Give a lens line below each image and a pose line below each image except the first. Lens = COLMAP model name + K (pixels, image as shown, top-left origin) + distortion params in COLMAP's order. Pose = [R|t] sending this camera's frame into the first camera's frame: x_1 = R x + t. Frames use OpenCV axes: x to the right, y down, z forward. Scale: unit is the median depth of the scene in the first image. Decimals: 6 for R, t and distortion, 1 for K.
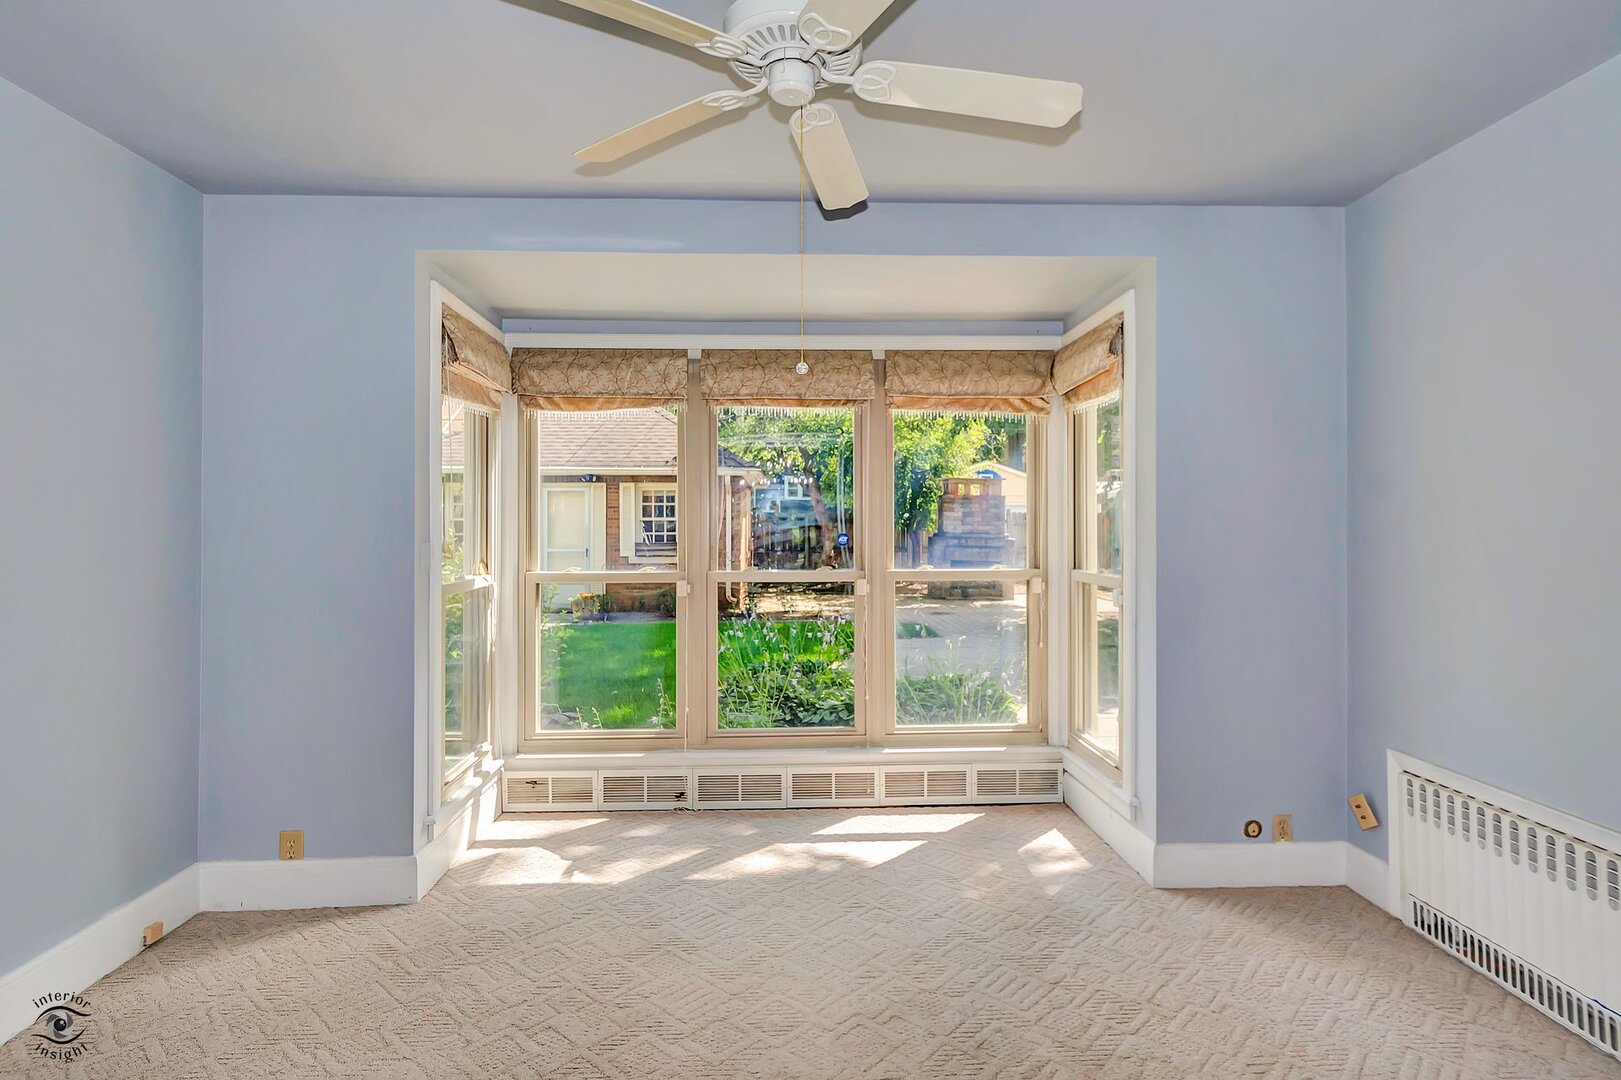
lens RADIAL K [[851.3, 0, 813.4], [0, 851.3, 516.0], [0, 0, 1]] dist [0.001866, -0.000353]
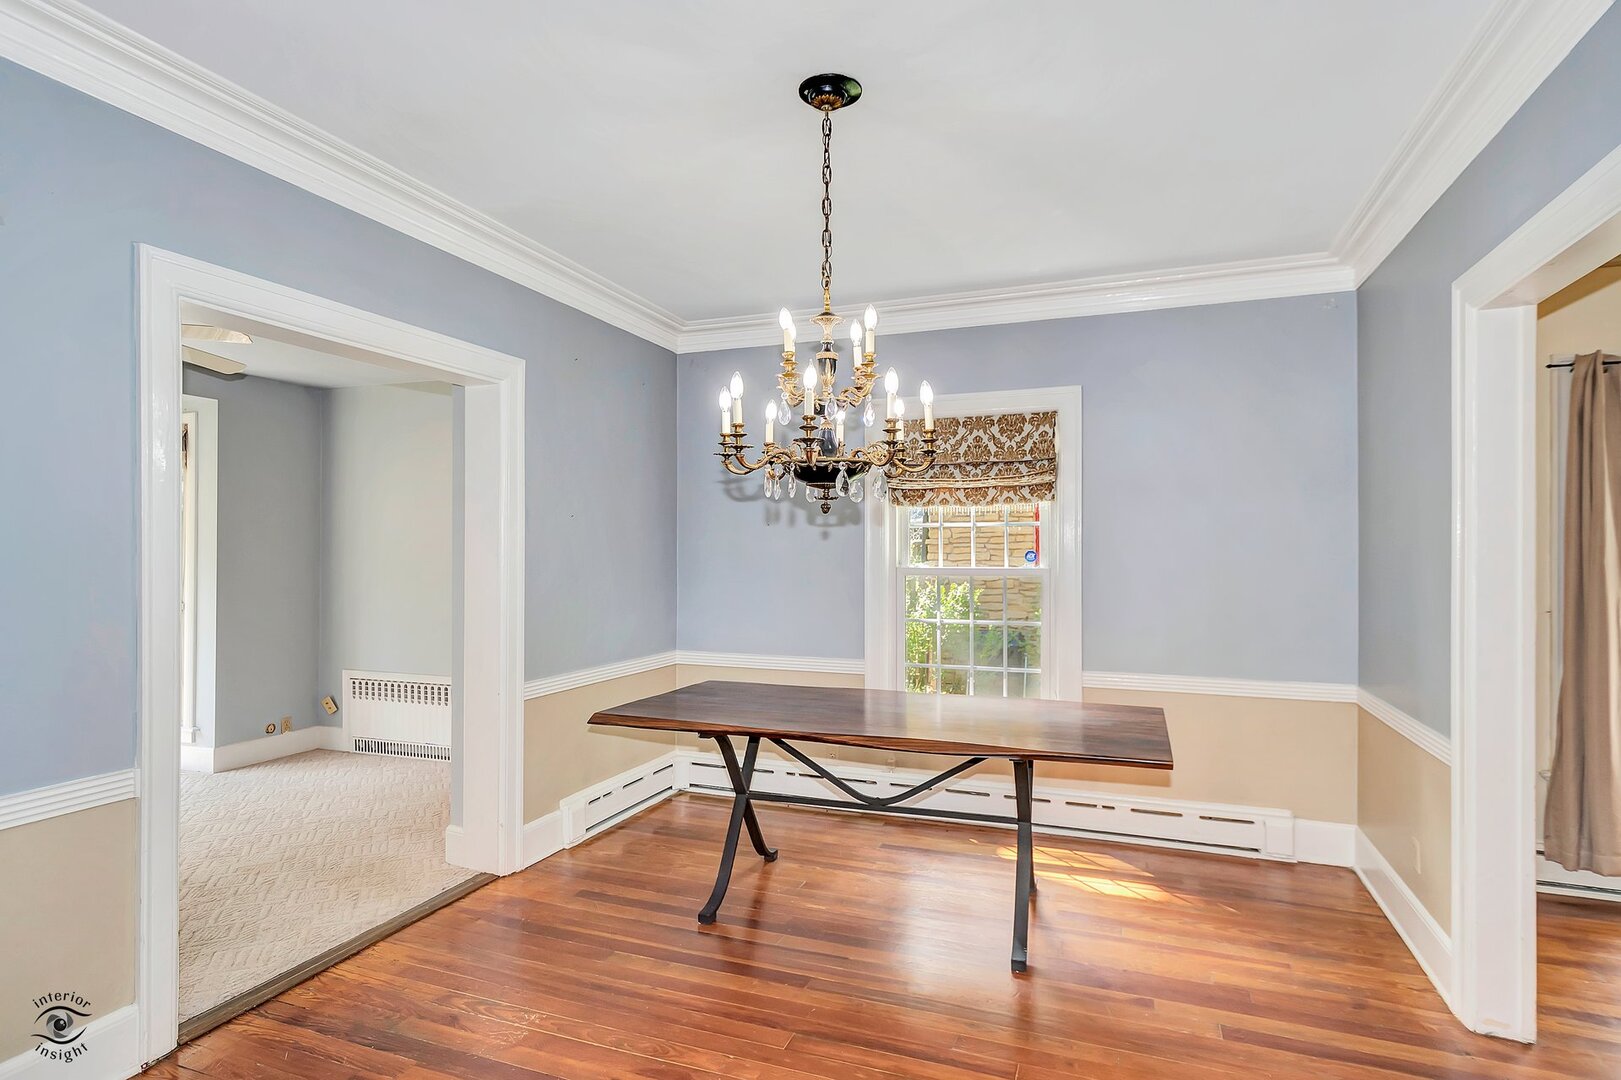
lens RADIAL K [[861.1, 0, 810.5], [0, 861.1, 540.0], [0, 0, 1]] dist [-0.000479, -0.001659]
pose [[0.395932, 0.013632, 0.918179, -0.546775], [-0.008201, 0.999902, -0.011308, -0.012179], [-0.918243, -0.003053, 0.396005, -0.587883]]
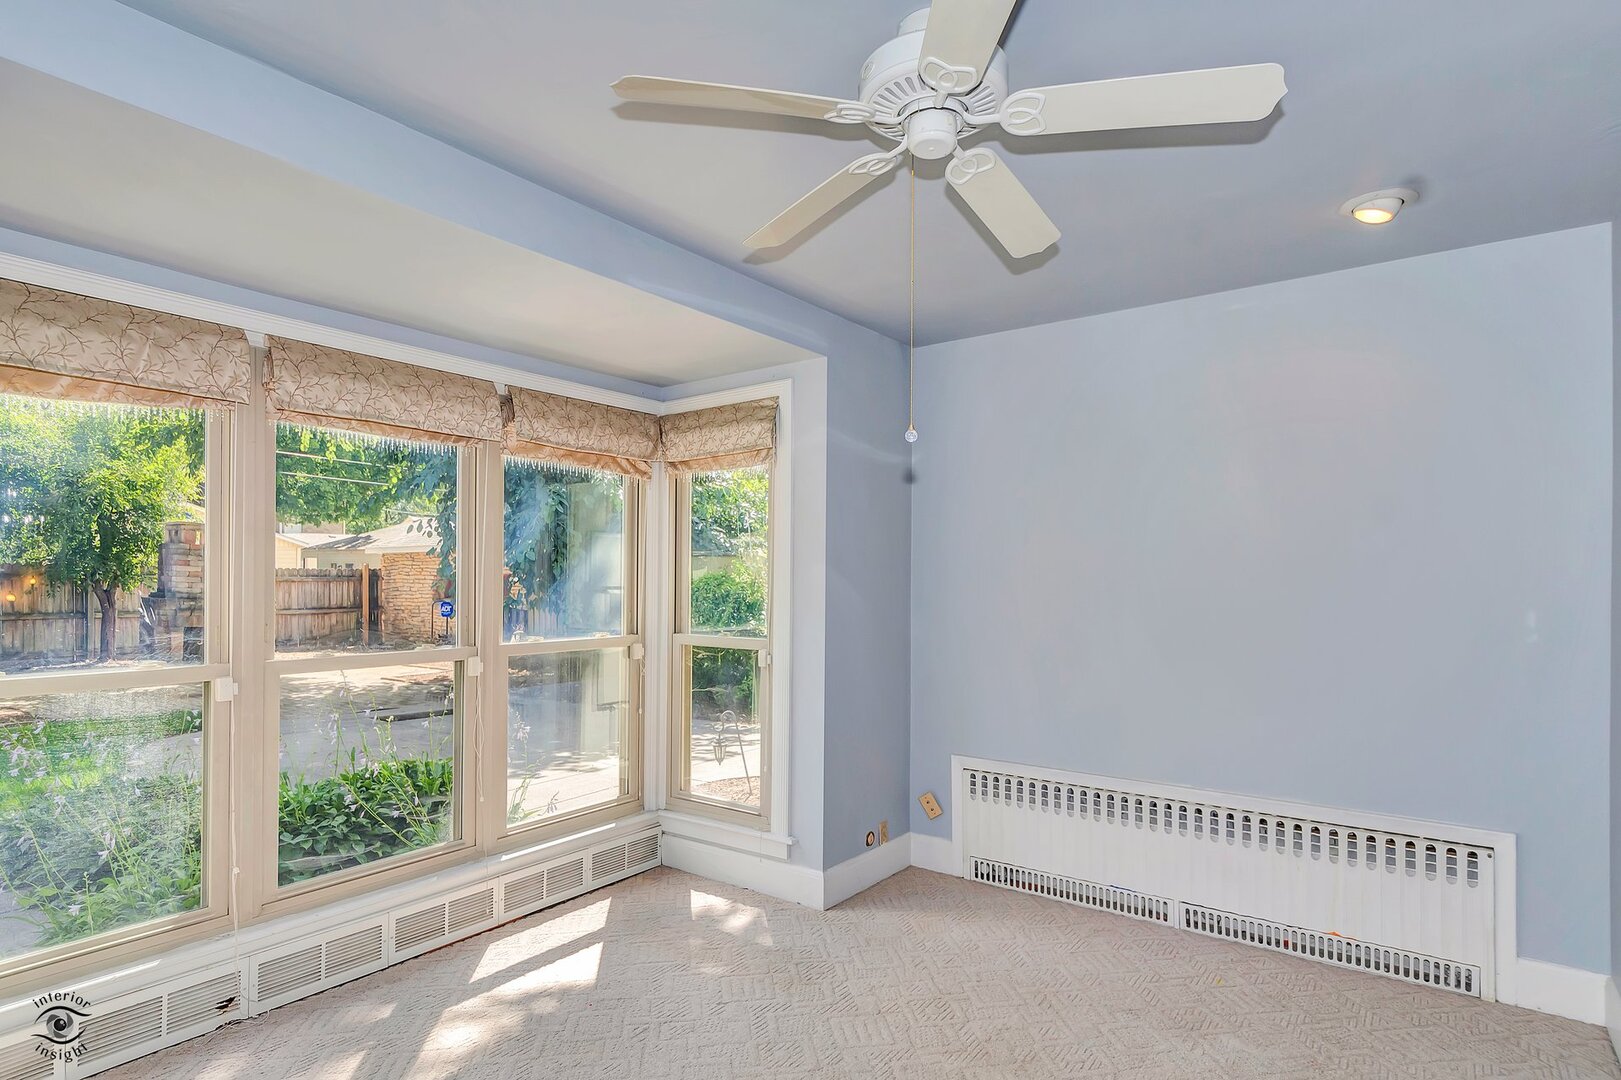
lens RADIAL K [[856.5, 0, 804.4], [0, 856.5, 572.5], [0, 0, 1]] dist [0.013349, -0.001175]
pose [[0.629015, 0.010042, 0.777328, -0.398850], [-0.011679, 0.999926, -0.003466, -0.008576], [-0.777306, -0.006898, 0.629085, 0.235153]]
